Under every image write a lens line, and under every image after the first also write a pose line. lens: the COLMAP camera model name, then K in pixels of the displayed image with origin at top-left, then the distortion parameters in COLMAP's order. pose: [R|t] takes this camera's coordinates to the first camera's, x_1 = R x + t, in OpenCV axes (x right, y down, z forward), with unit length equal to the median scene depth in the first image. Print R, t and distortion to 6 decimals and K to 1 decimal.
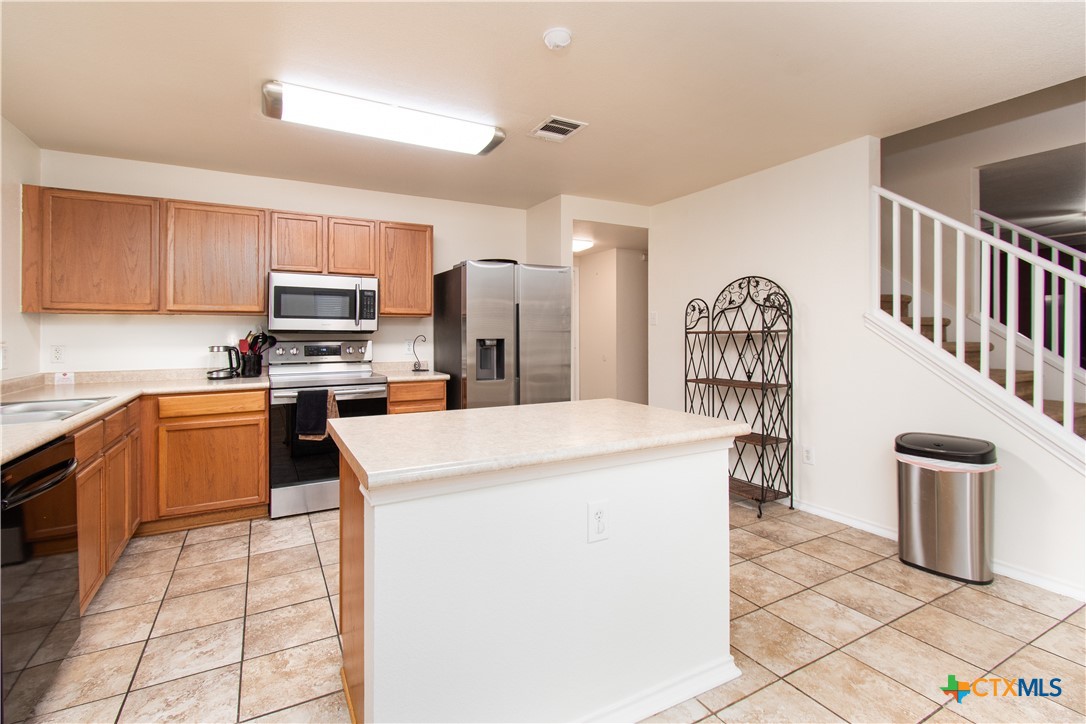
lens RADIAL K [[500.6, 0, 532.2], [0, 500.6, 337.6], [0, 0, 1]] dist [-0.001056, -0.000329]
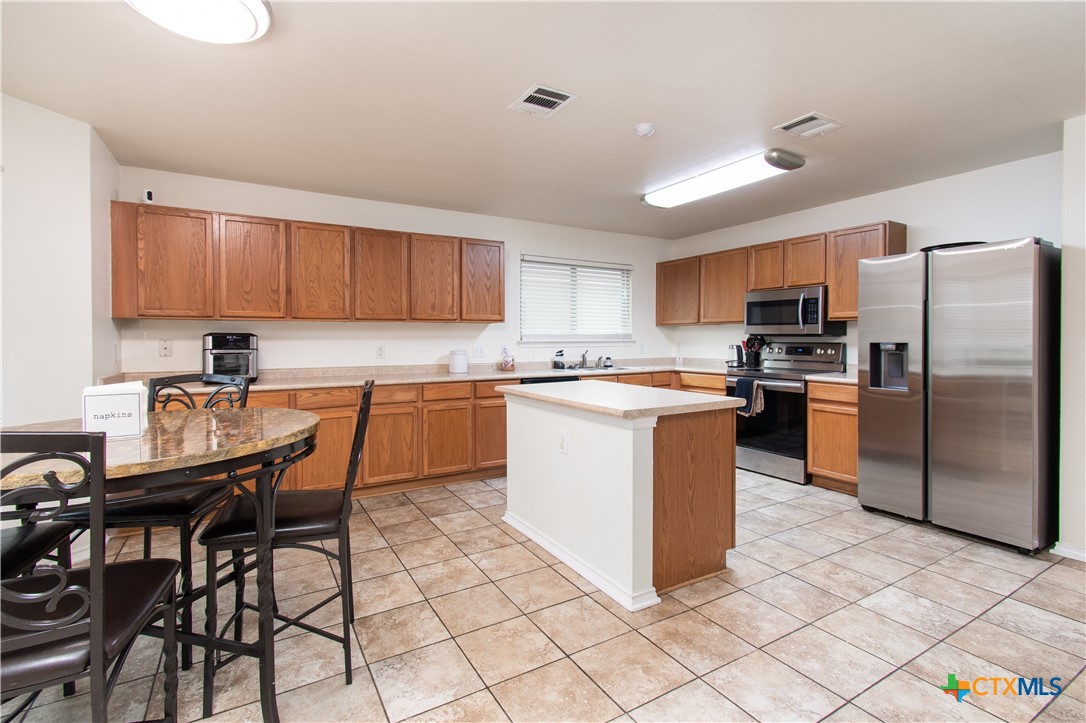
lens RADIAL K [[500.6, 0, 532.2], [0, 500.6, 337.1], [0, 0, 1]] dist [-0.001056, -0.000329]
pose [[0.032126, 0.002148, -0.999482, 0.850704], [-0.002812, 0.999994, 0.002058, -0.008358], [0.999480, 0.002744, 0.032132, 0.363182]]
